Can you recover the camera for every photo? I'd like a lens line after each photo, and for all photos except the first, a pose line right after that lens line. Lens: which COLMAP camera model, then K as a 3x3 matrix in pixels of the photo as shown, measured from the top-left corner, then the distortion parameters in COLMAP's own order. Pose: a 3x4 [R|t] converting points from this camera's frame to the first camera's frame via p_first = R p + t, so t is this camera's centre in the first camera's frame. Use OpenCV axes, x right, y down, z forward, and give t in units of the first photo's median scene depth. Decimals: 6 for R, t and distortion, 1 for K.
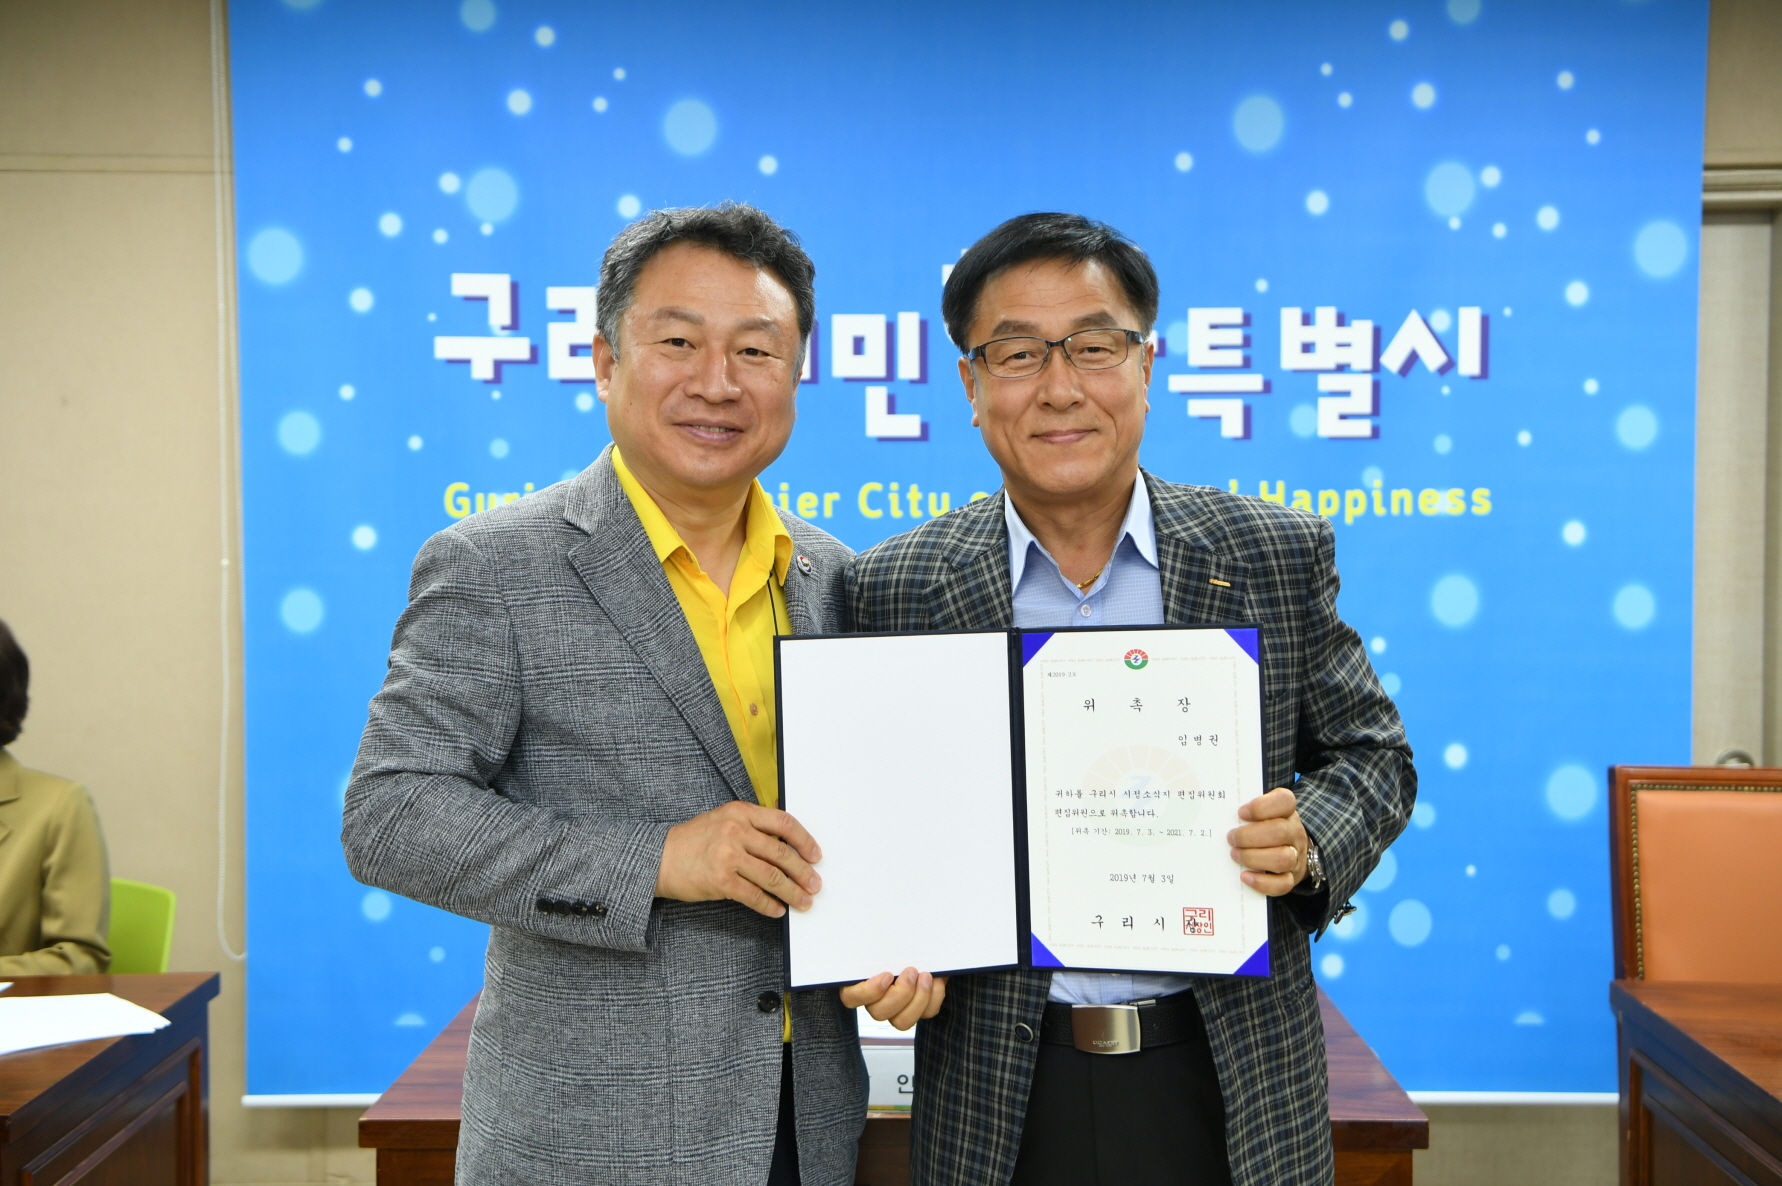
lens RADIAL K [[1995.0, 0, 894.2], [0, 1995.0, 595.9], [0, 0, 1]] dist [0.061059, 0.054841]
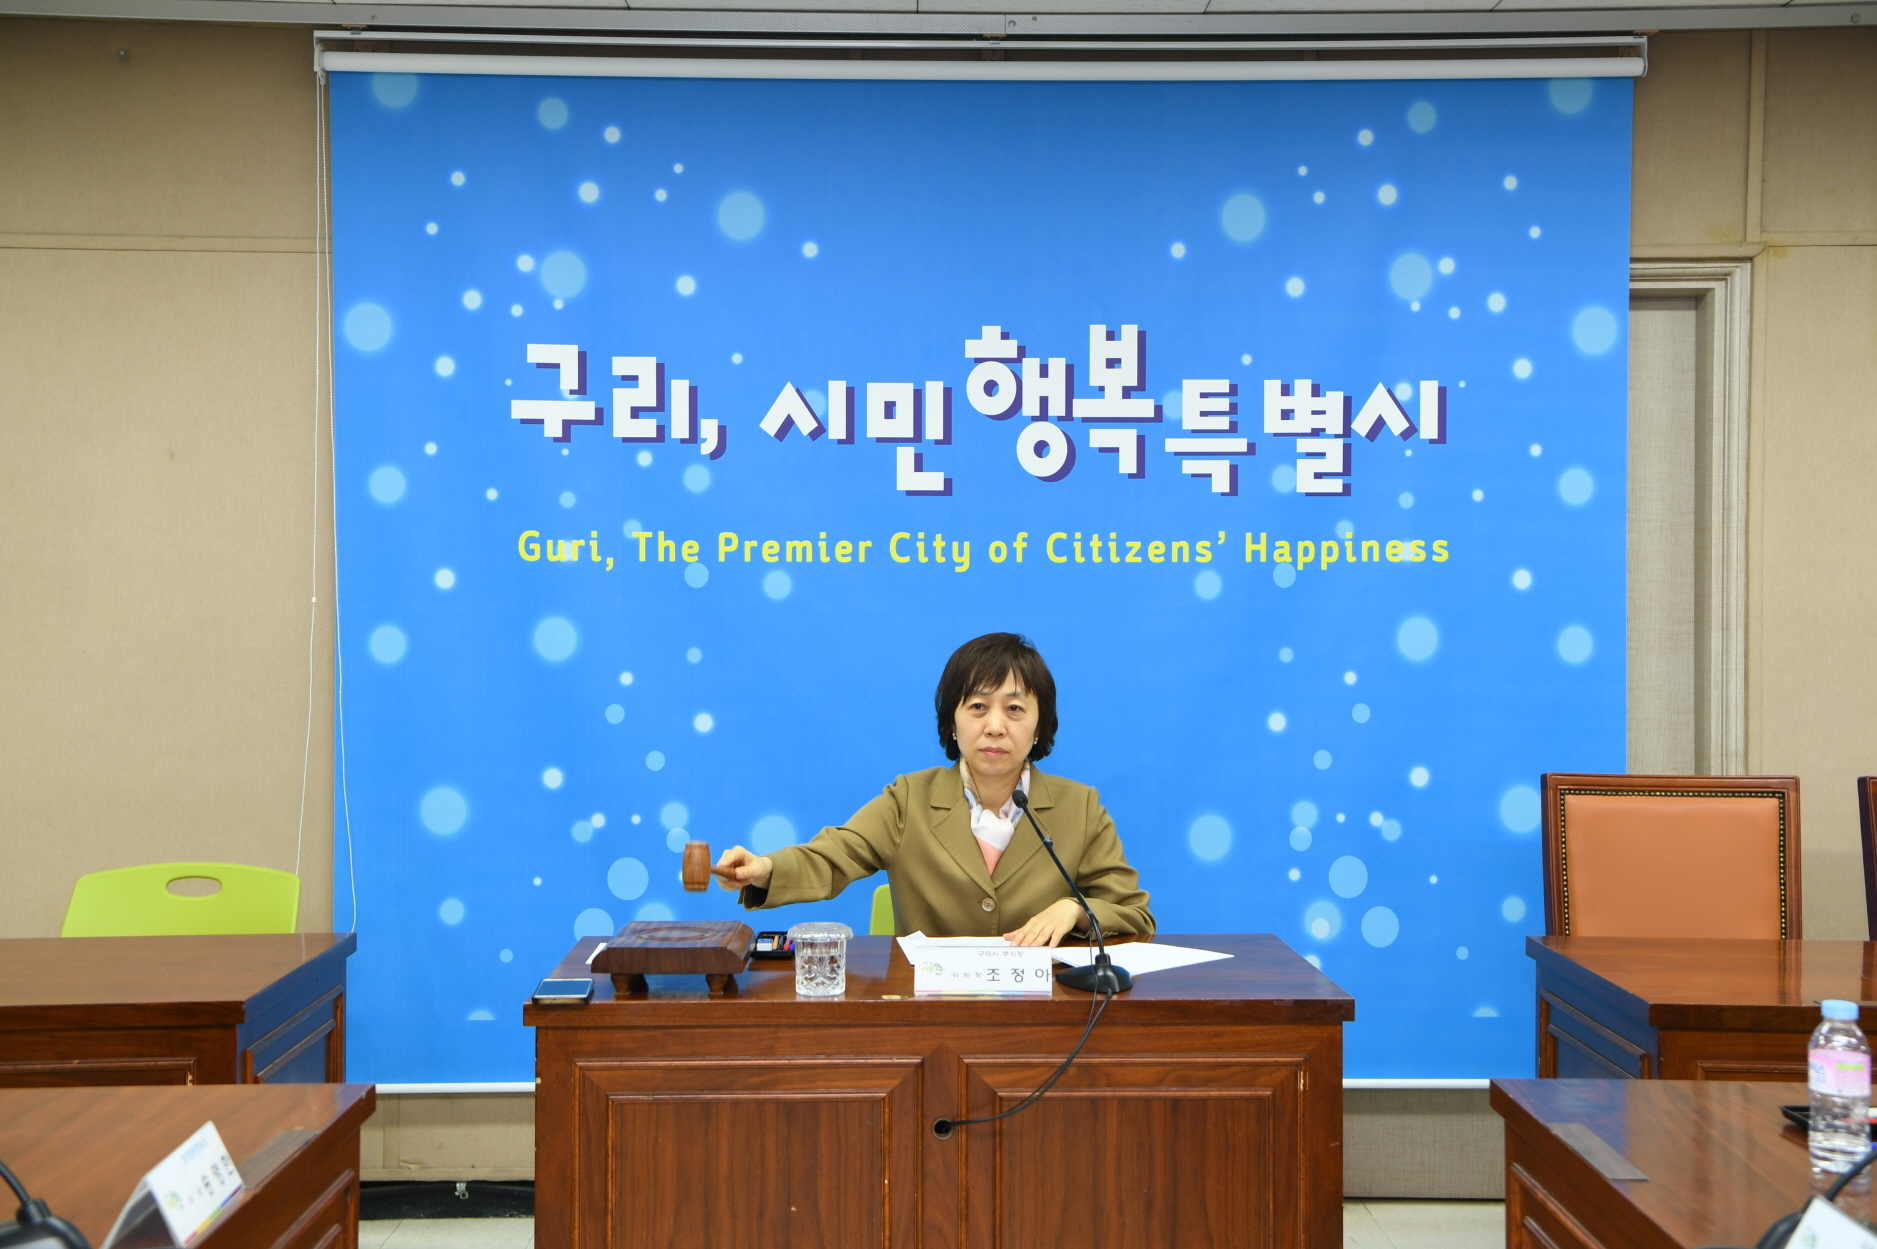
lens RADIAL K [[2273.0, 0, 937.7], [0, 2273.0, 631.6], [0, 0, 1]] dist [0.107832, 0.041289]
pose [[0.999576, 0.003717, 0.028881, -0.027371], [-0.002668, 0.999338, -0.036280, 0.045853], [-0.028997, 0.036187, 0.998924, -0.276466]]
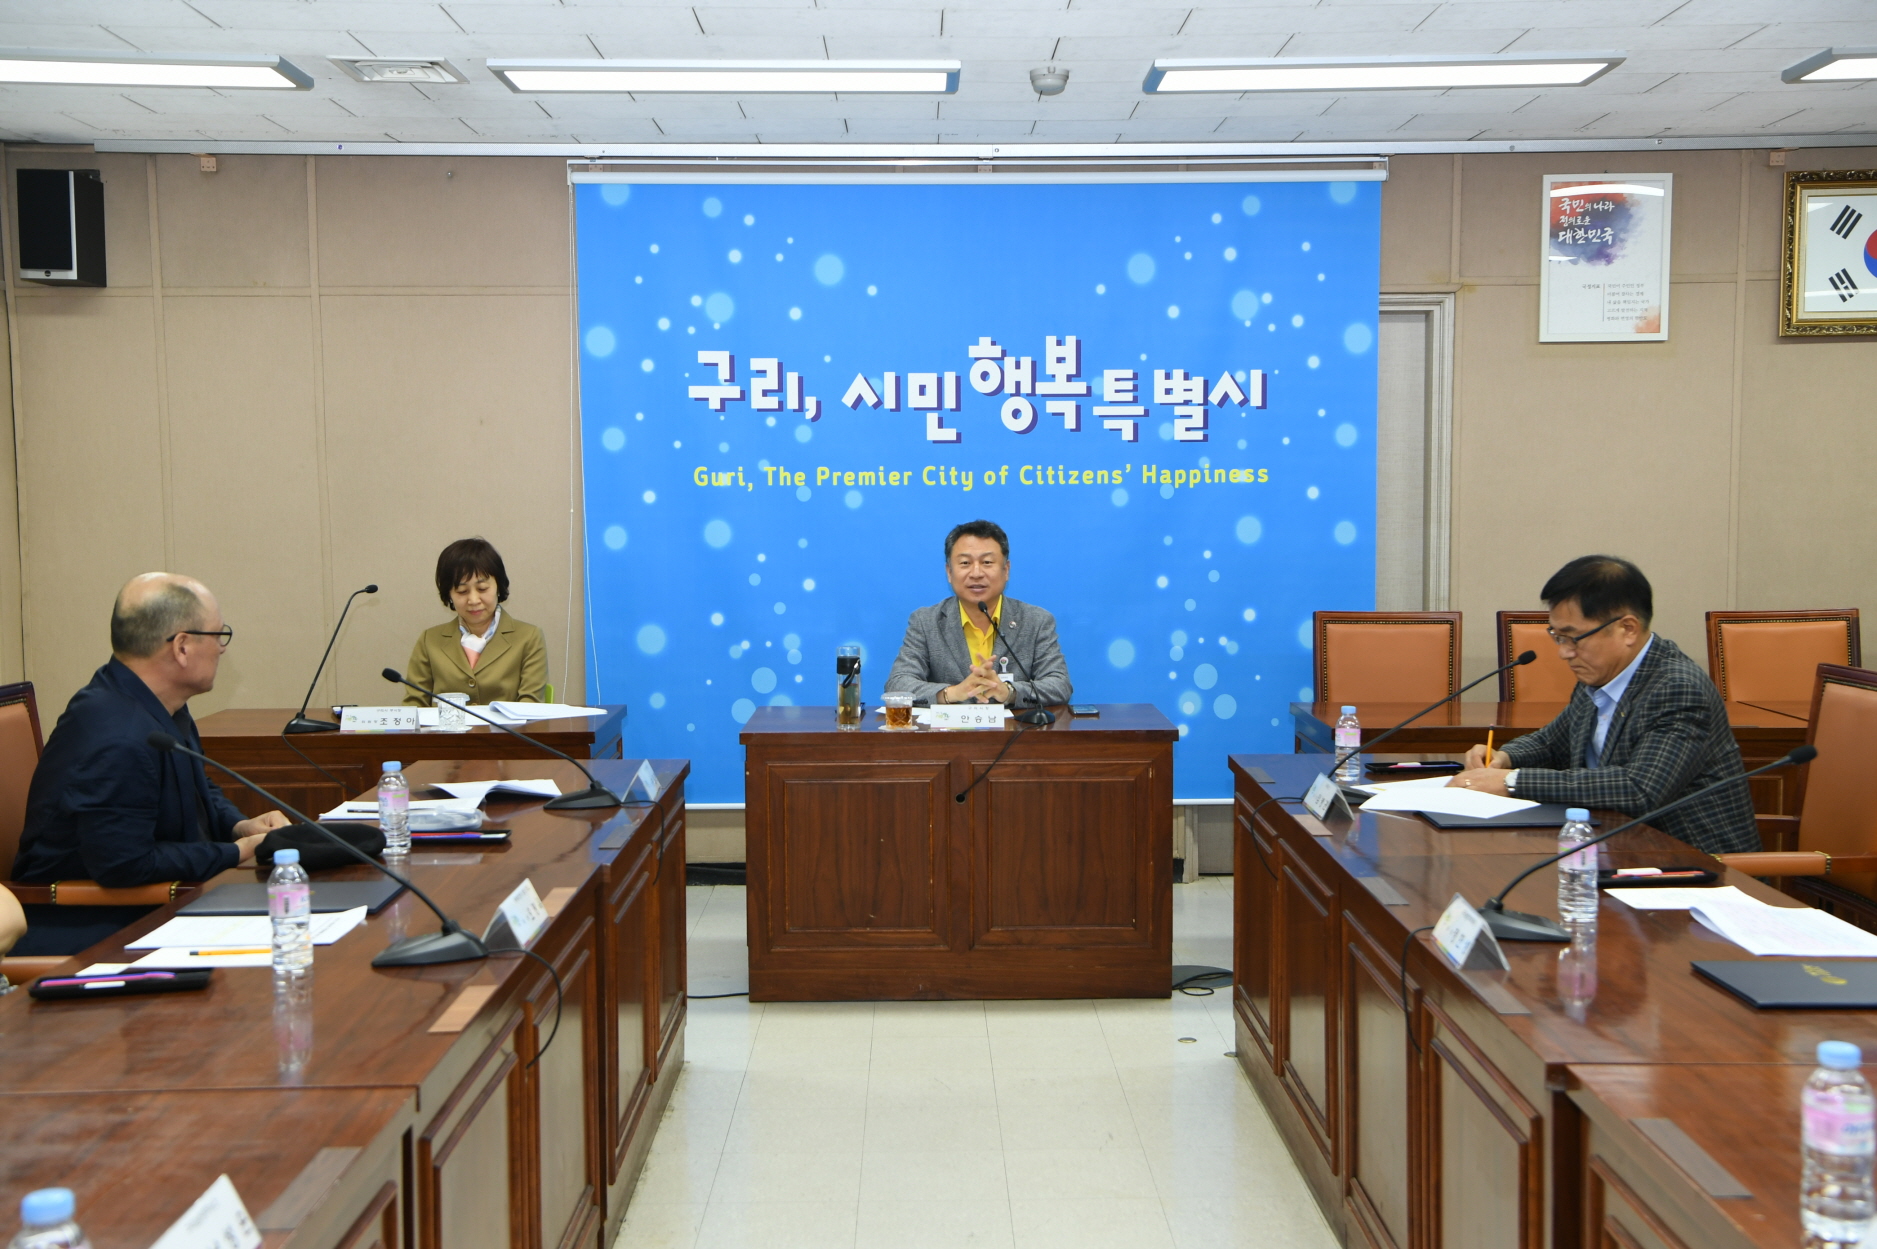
lens RADIAL K [[2093.2, 0, 941.7], [0, 2093.2, 629.4], [0, 0, 1]] dist [0.070838, 0.054954]
pose [[0.999565, -0.004438, 0.029157, -0.056697], [0.003661, 0.999638, 0.026661, 0.041243], [-0.029264, -0.026543, 0.999219, -0.907925]]
